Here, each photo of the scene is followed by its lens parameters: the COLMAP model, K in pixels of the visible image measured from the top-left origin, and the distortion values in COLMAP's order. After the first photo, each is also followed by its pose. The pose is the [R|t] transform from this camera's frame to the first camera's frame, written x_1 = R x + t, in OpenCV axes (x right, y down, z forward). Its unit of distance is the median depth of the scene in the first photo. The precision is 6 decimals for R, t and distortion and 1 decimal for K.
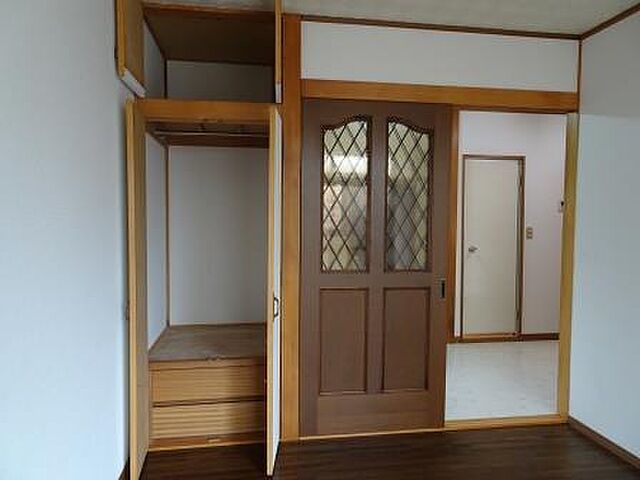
lens RADIAL K [[455.7, 0, 320.0], [0, 455.7, 240.0], [0, 0, 1]] dist [0.010489, 0.000105]
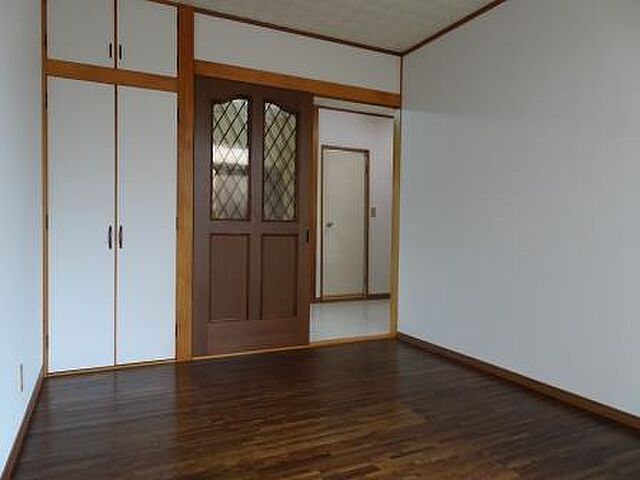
lens RADIAL K [[455.7, 0, 320.0], [0, 455.7, 240.0], [0, 0, 1]] dist [0.010489, 0.000105]
pose [[0.955995, -0.002091, 0.293376, -0.071718], [0.007889, 0.999796, -0.018581, 0.140770], [-0.293278, 0.020077, 0.955816, -0.232931]]
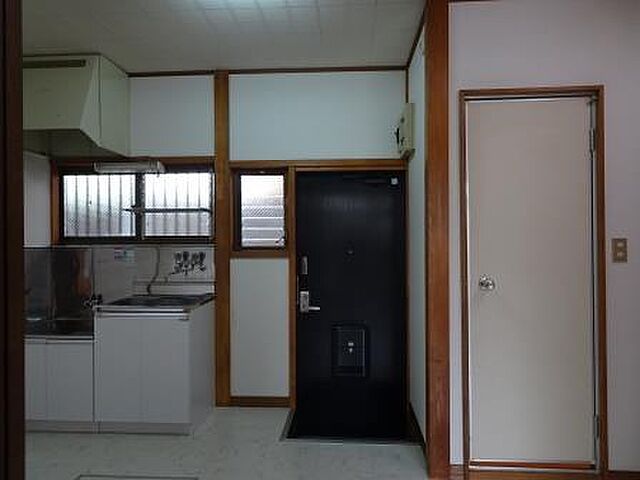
lens RADIAL K [[386.4, 0, 320.0], [0, 386.4, 240.0], [0, 0, 1]] dist [0.018840, -0.000057]
pose [[0.976625, -0.009962, -0.214721, 0.422117], [-0.001696, 0.998537, -0.054041, -0.004888], [0.214945, 0.053142, 0.975179, 0.936842]]
